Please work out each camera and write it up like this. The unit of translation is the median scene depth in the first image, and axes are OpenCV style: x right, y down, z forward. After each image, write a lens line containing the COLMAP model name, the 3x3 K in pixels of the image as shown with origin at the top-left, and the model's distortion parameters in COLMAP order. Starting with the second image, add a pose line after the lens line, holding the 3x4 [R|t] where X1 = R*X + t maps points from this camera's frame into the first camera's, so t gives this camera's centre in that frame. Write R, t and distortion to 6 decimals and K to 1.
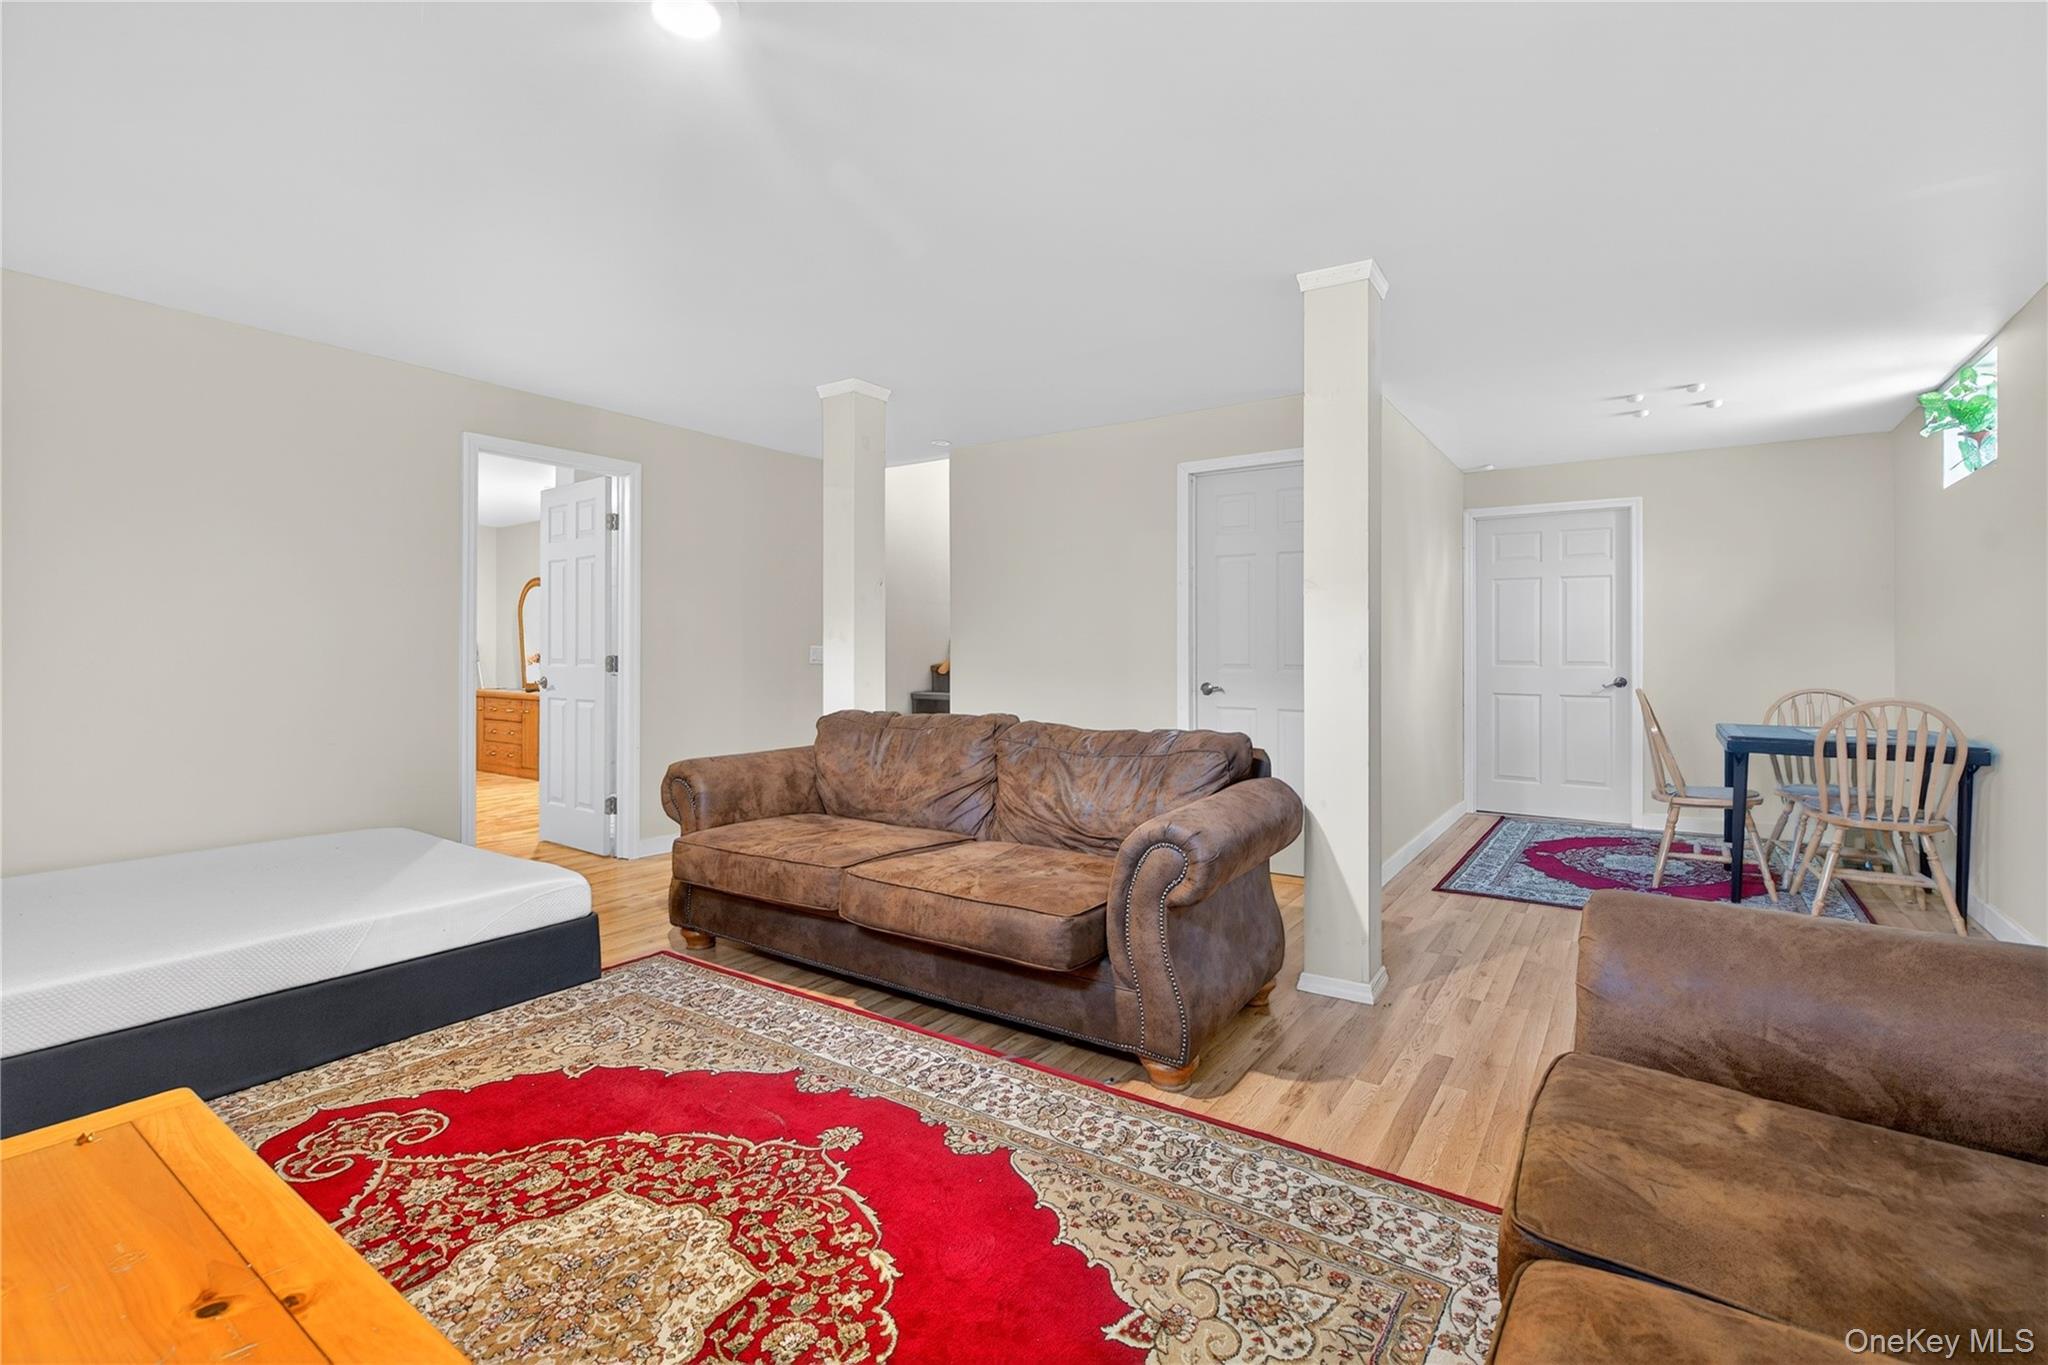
lens RADIAL K [[927.9, 0, 1032.4], [0, 927.9, 673.0], [0, 0, 1]] dist [0.000996, -0.000985]
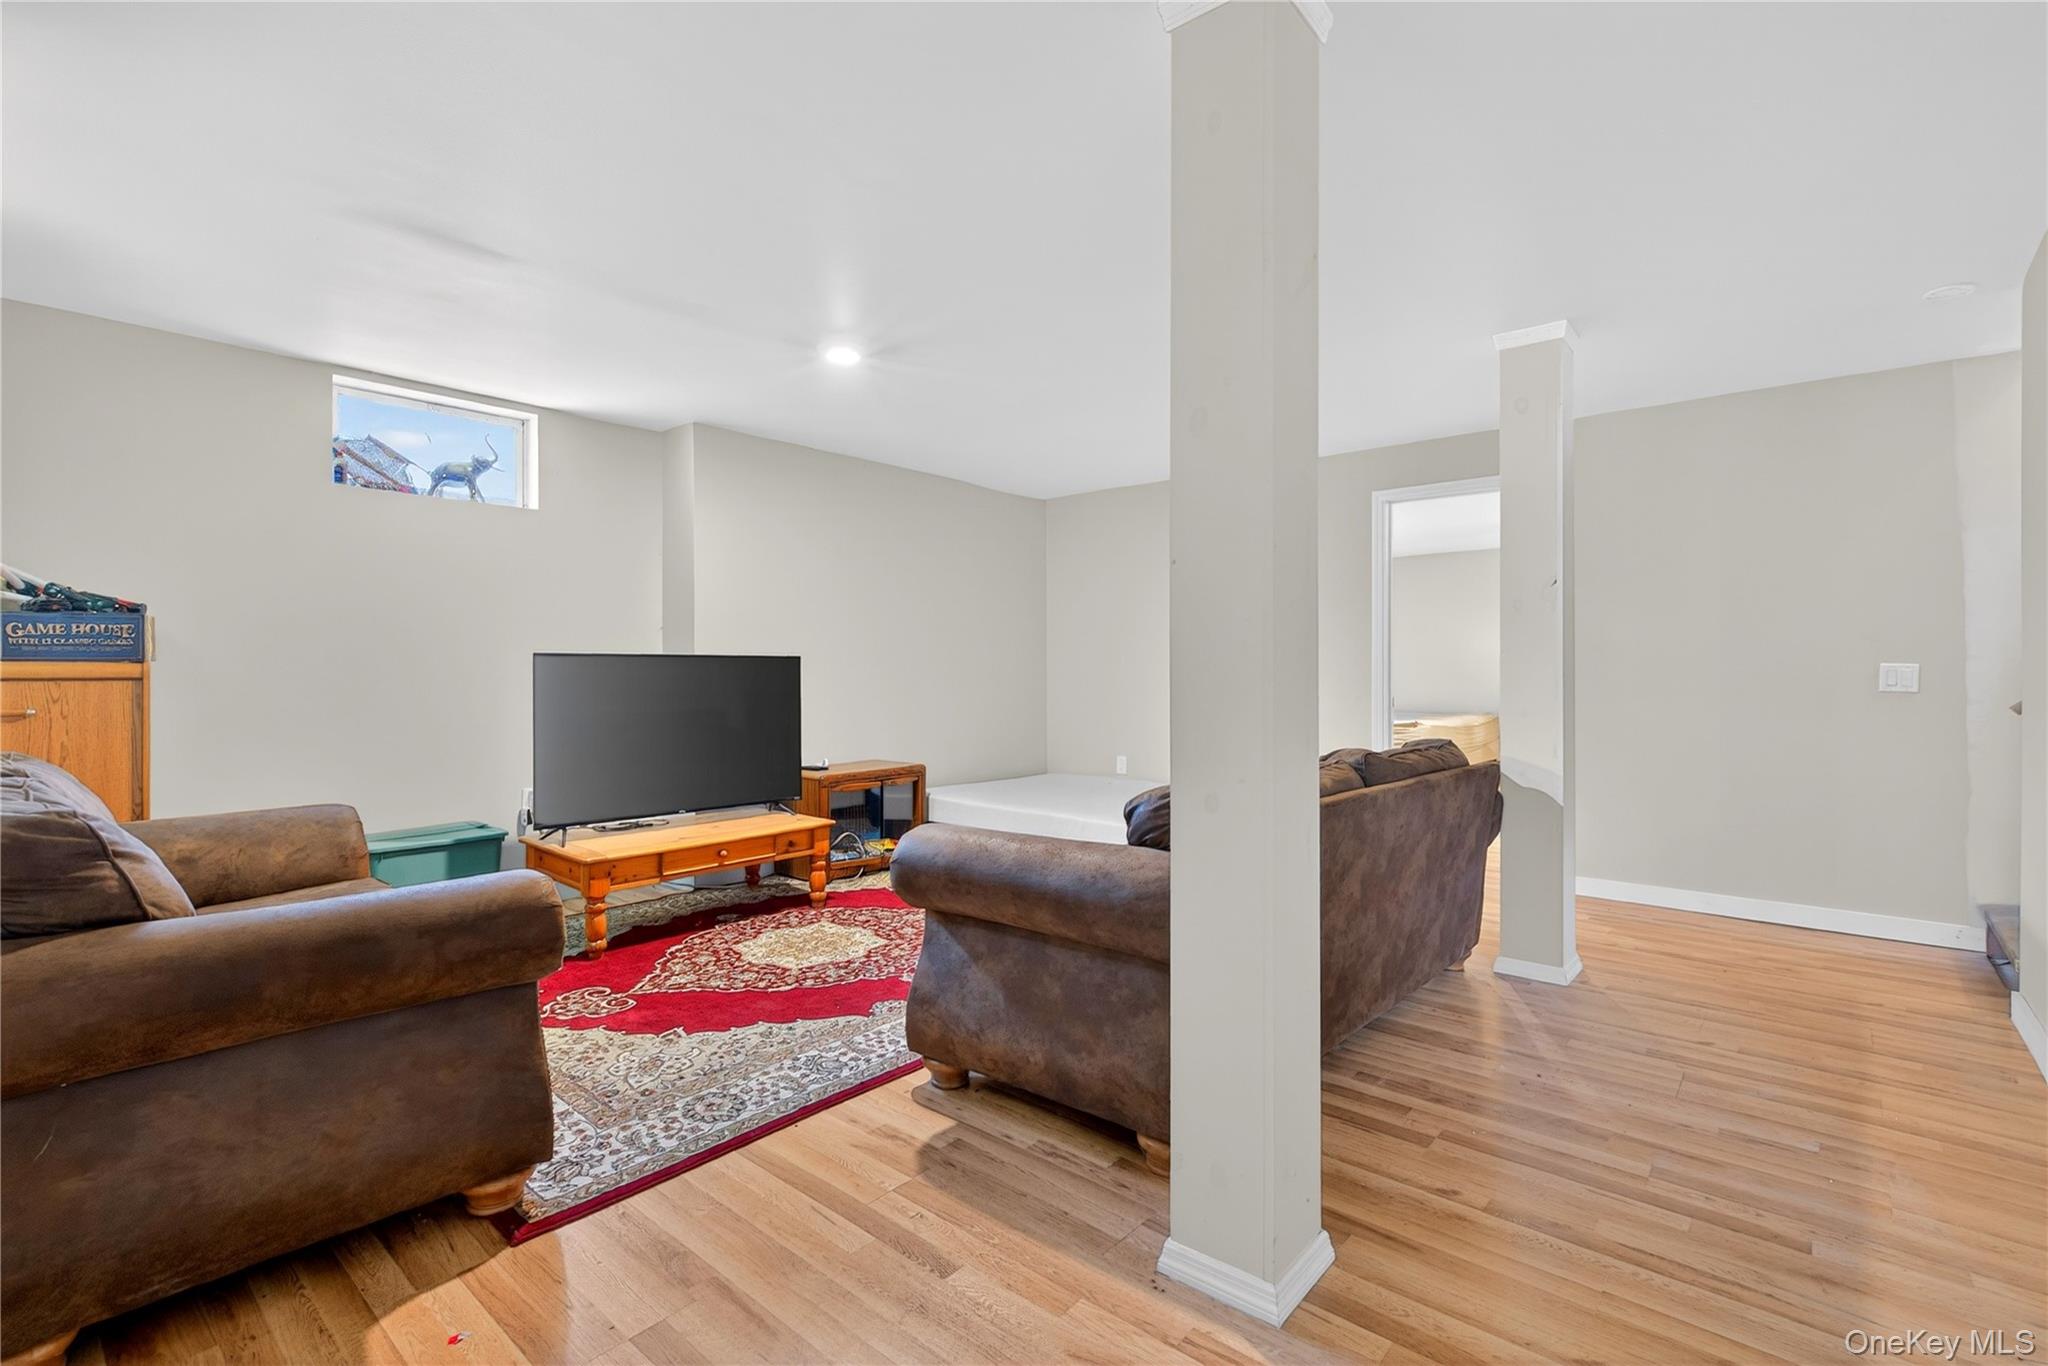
lens RADIAL K [[927.9, 0, 1033.0], [0, 927.9, 675.9], [0, 0, 1]] dist [0.000996, -0.000985]
pose [[-0.122071, 0.008645, -0.992484, 1.532195], [-0.013480, 0.999855, 0.010367, -0.042542], [0.992430, 0.014644, -0.121937, 1.574929]]
